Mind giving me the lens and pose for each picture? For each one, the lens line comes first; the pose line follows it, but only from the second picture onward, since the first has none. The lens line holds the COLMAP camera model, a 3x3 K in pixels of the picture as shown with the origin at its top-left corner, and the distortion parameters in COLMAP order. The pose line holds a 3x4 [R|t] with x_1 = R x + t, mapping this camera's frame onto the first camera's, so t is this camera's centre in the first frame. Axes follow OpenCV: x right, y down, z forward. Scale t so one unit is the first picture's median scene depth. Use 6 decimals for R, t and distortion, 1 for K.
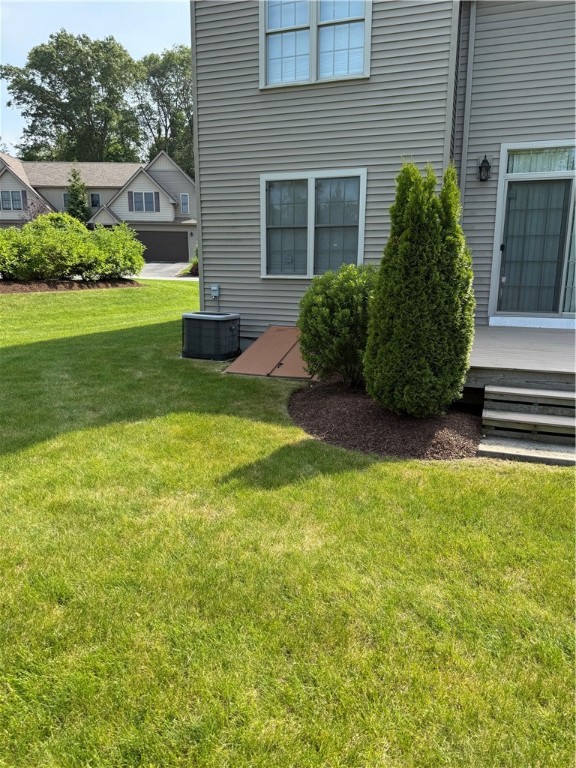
lens RADIAL K [[550.9, 0, 292.1], [0, 550.9, 380.0], [0, 0, 1]] dist [0.154178, -0.324809]
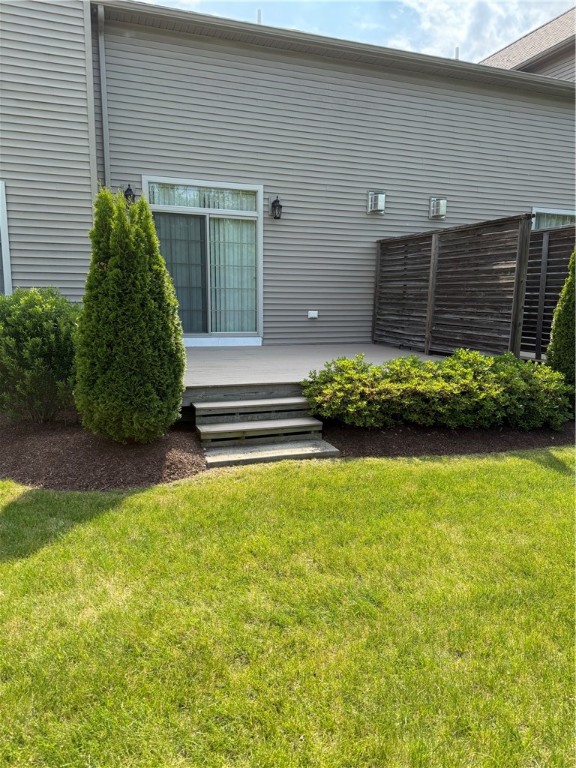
lens RADIAL K [[550.9, 0, 292.1], [0, 550.9, 380.0], [0, 0, 1]] dist [0.154178, -0.324809]
pose [[0.750415, -0.096632, 0.653865, -0.228267], [0.116493, 0.993105, 0.013072, -0.029150], [-0.650620, 0.066361, 0.756498, 0.062236]]
